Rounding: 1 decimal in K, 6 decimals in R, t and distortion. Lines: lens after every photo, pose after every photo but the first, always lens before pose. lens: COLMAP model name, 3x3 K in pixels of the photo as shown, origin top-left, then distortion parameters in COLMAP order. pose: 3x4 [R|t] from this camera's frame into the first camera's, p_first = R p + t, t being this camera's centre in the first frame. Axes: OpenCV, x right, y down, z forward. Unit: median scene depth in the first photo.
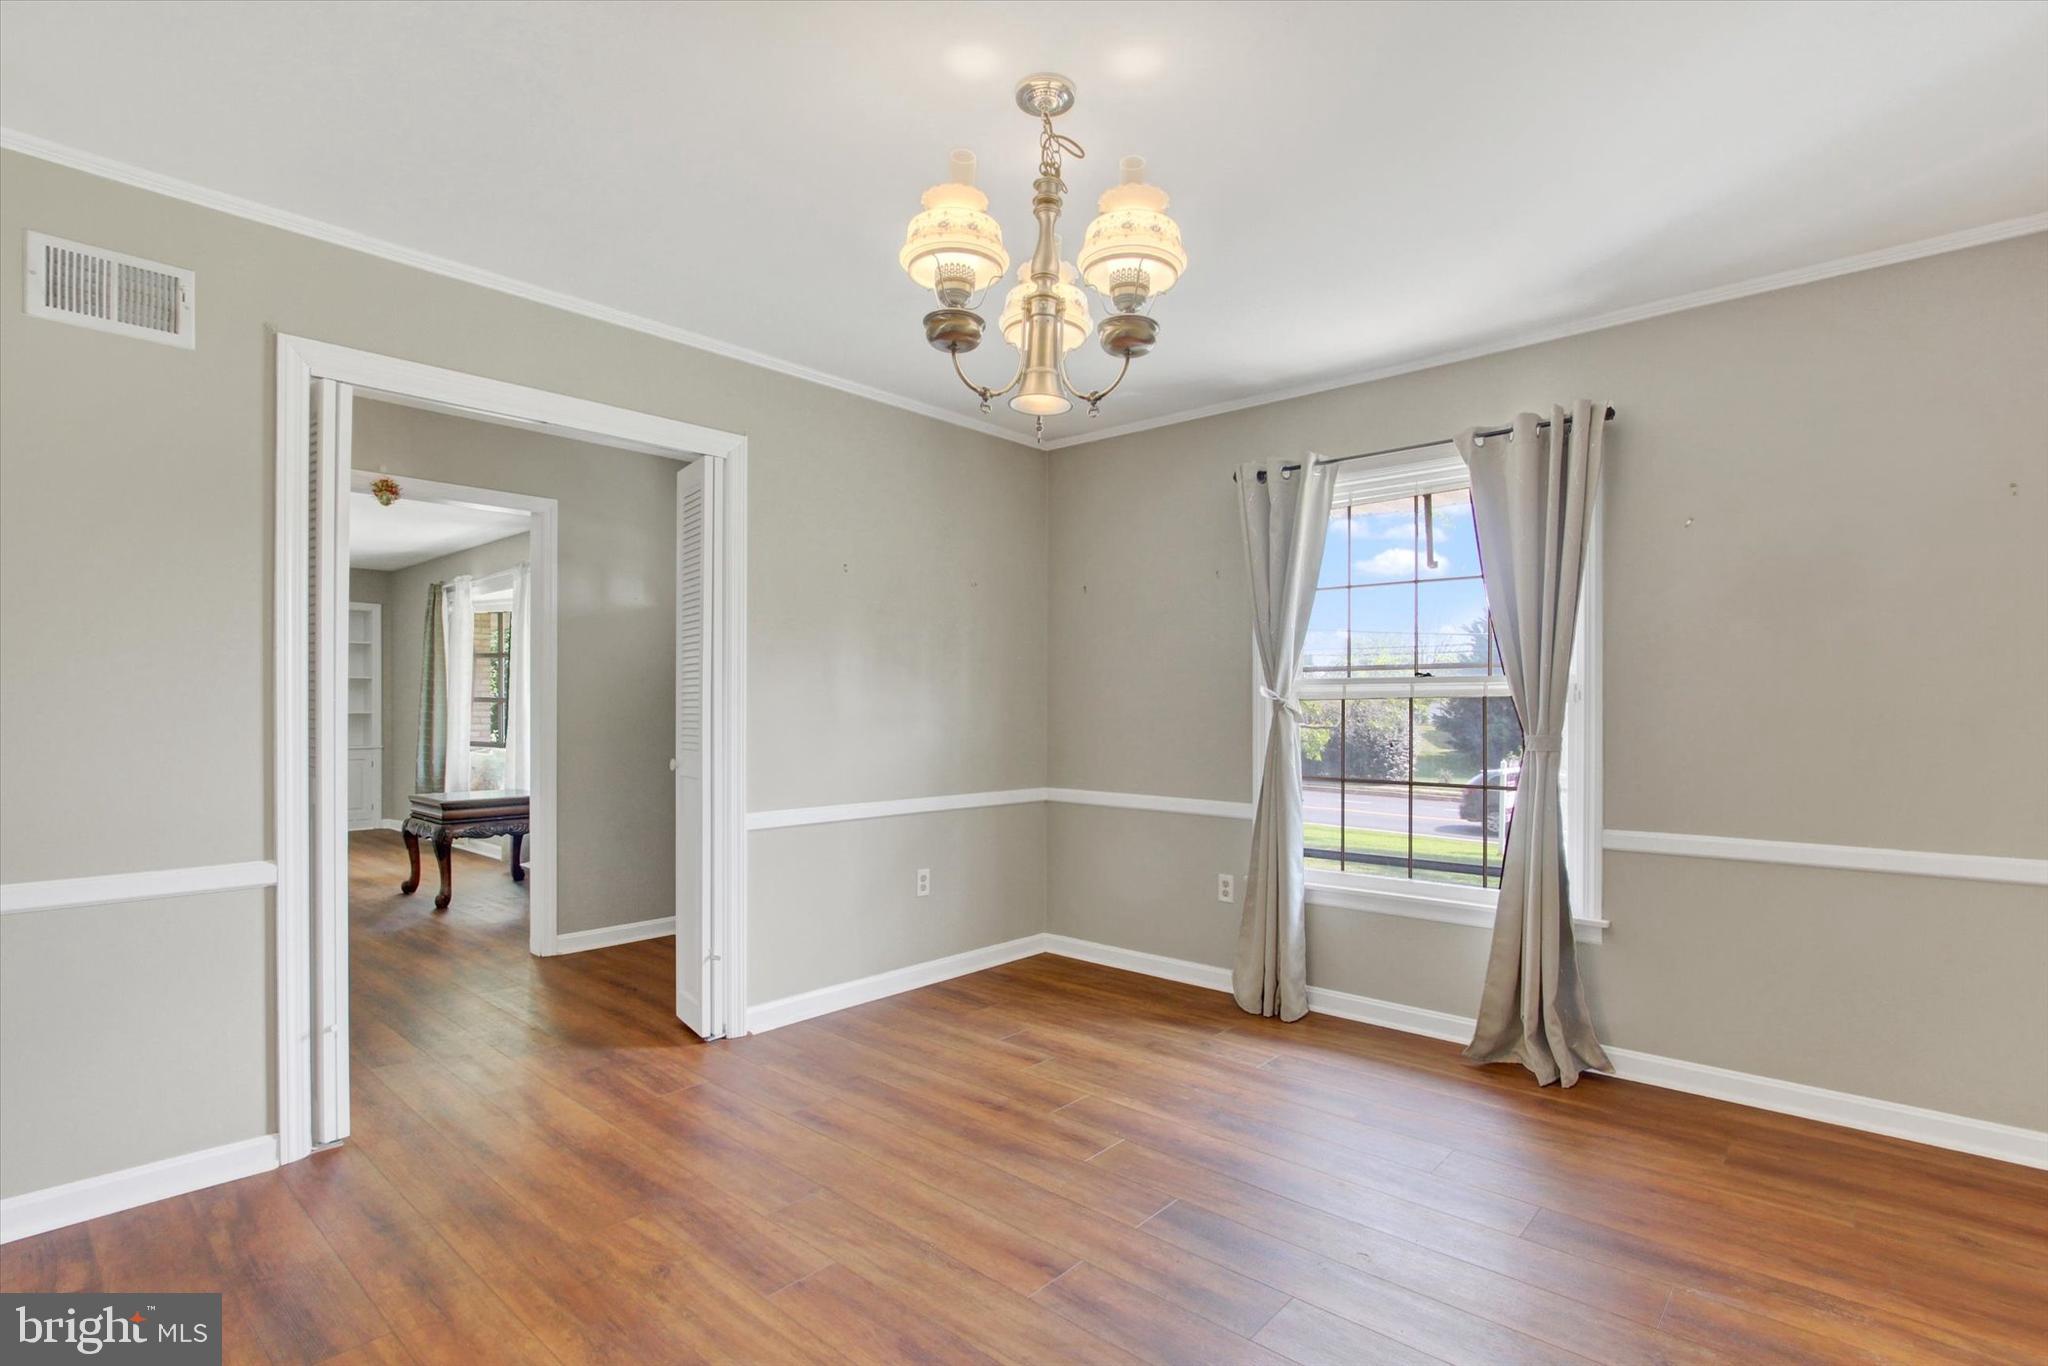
lens RADIAL K [[976.7, 0, 1033.4], [0, 976.7, 718.0], [0, 0, 1]] dist [-0.015545, 0.000288]
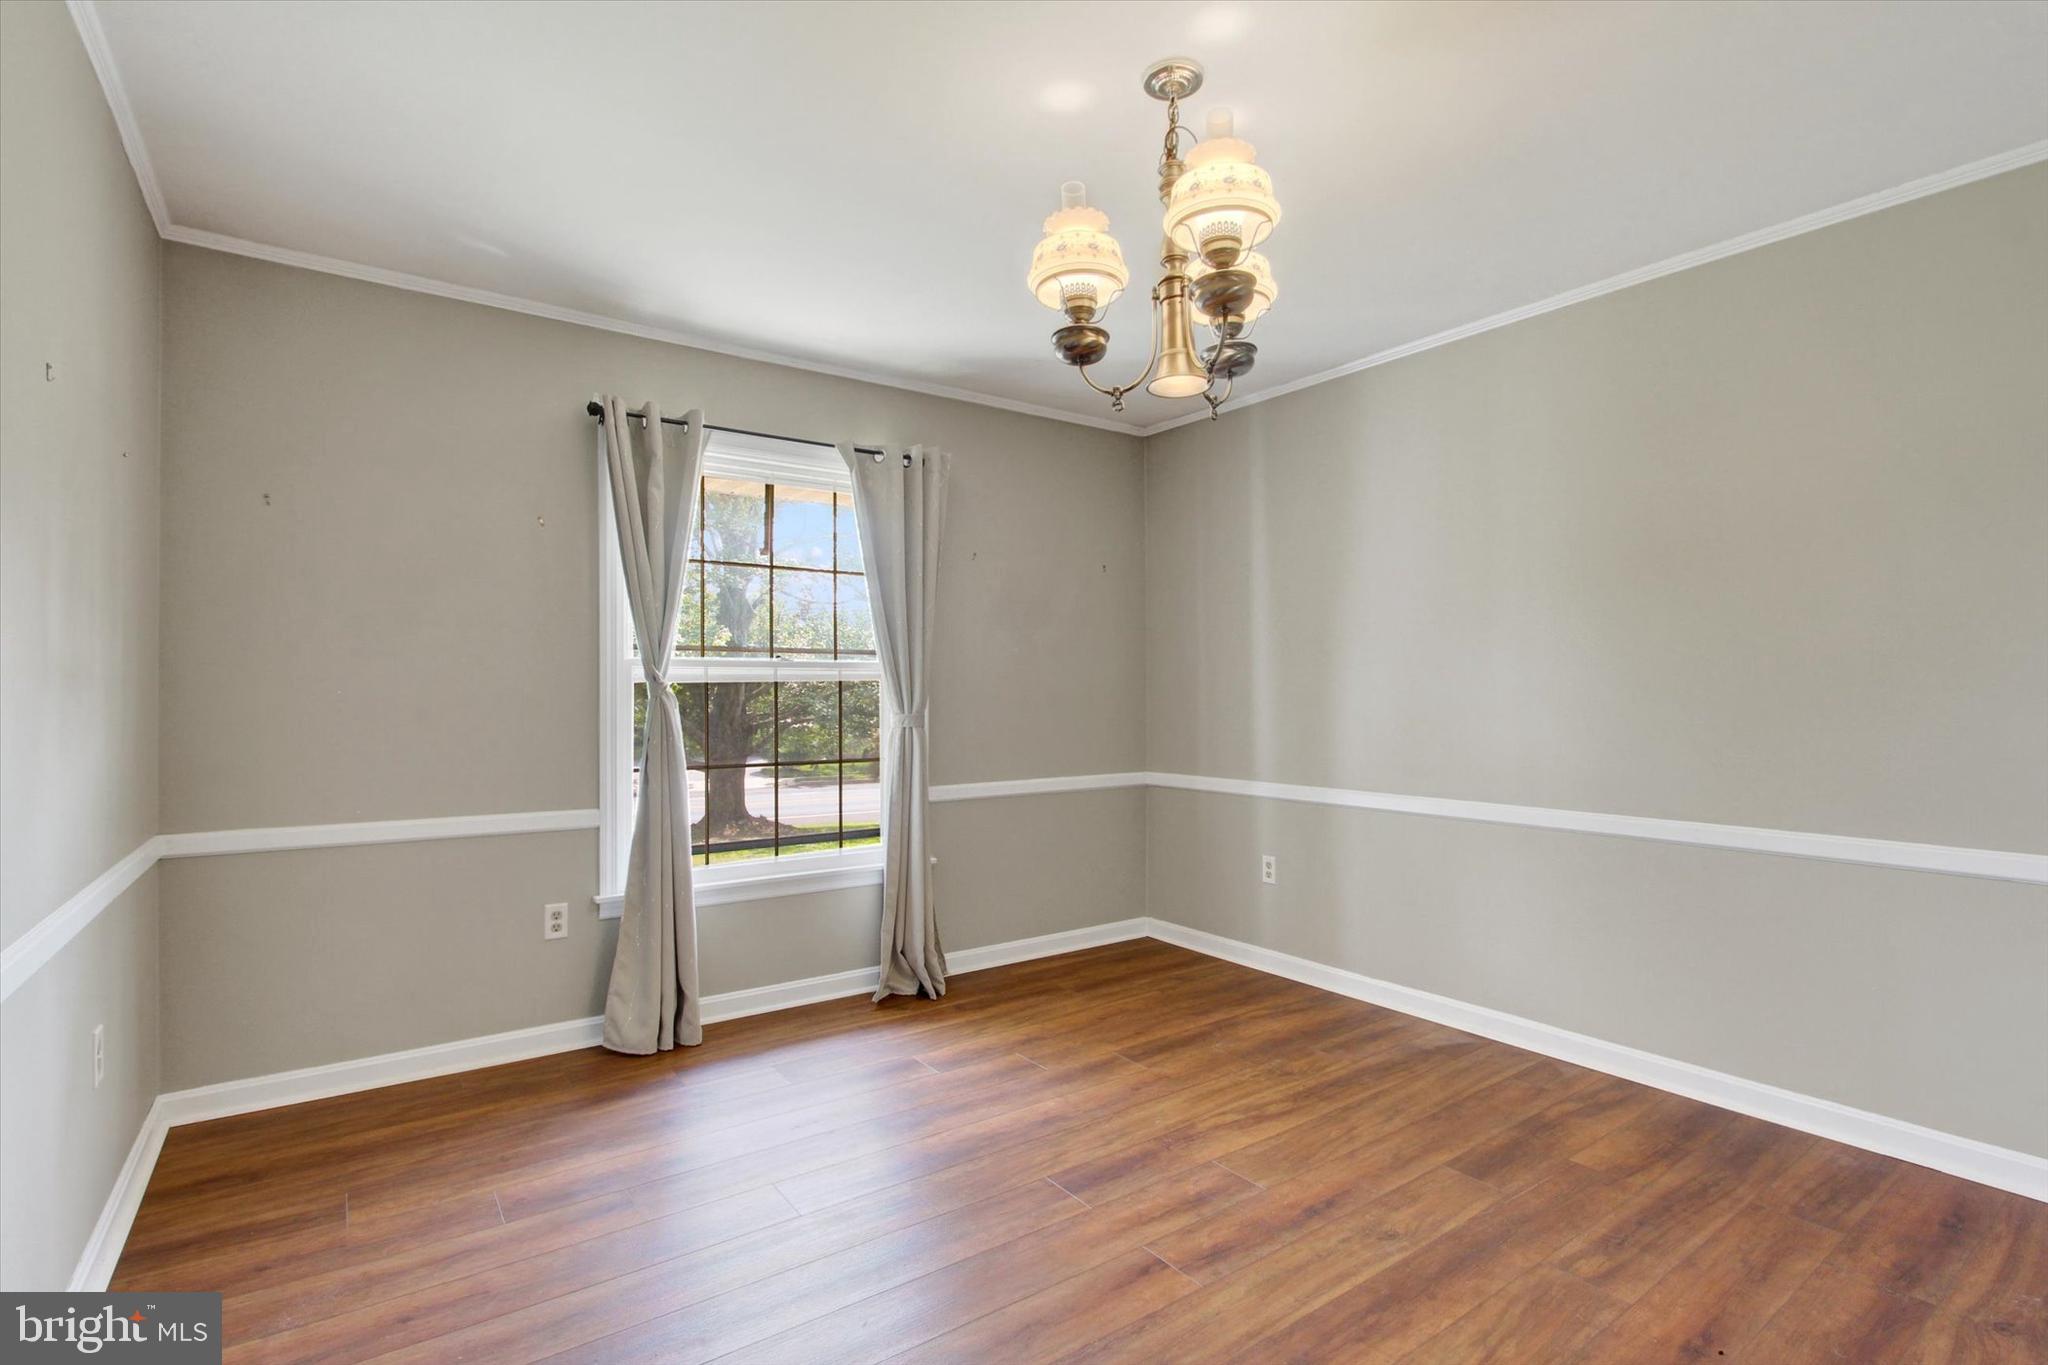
lens RADIAL K [[973.5, 0, 1030.7], [0, 973.5, 684.4], [0, 0, 1]] dist [-0.016057, 0.000192]
pose [[0.218248, 0.005834, 0.975876, -0.676618], [0.013219, 0.999873, -0.008934, -0.005229], [-0.975804, 0.014850, 0.218143, 0.638039]]
